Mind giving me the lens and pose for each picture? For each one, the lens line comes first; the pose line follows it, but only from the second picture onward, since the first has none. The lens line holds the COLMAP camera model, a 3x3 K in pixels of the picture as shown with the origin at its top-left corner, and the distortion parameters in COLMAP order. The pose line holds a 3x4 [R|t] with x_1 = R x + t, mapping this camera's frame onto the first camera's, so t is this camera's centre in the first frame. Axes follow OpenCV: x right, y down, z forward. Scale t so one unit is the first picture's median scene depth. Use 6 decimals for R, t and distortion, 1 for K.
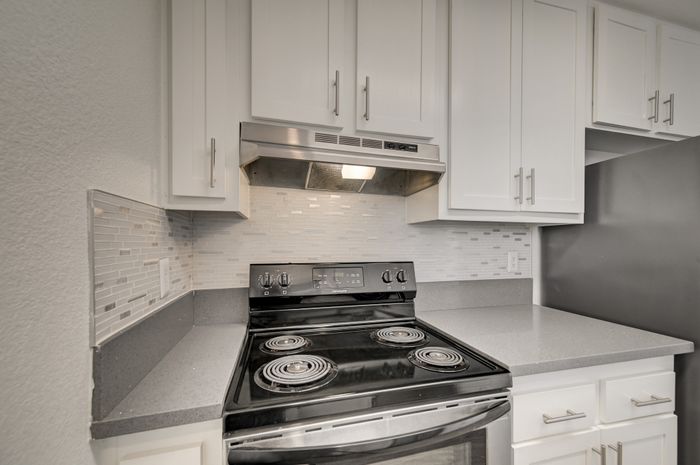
lens RADIAL K [[265.5, 0, 343.5], [0, 265.5, 247.1], [0, 0, 1]] dist [0.002395, 0.000456]
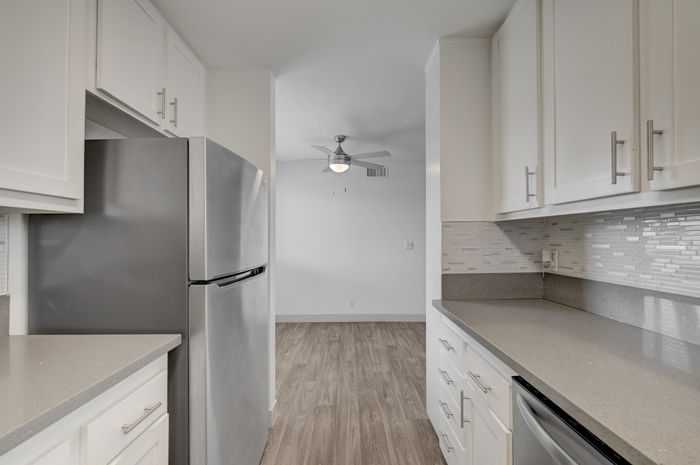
lens RADIAL K [[285.6, 0, 346.9], [0, 285.6, 235.8], [0, 0, 1]] dist [-0.004841, 0.000373]
pose [[0.251142, 0.002837, 0.967946, 0.304582], [0.019356, 0.999781, -0.007952, -0.003451], [-0.967757, 0.020733, 0.251032, 0.068468]]
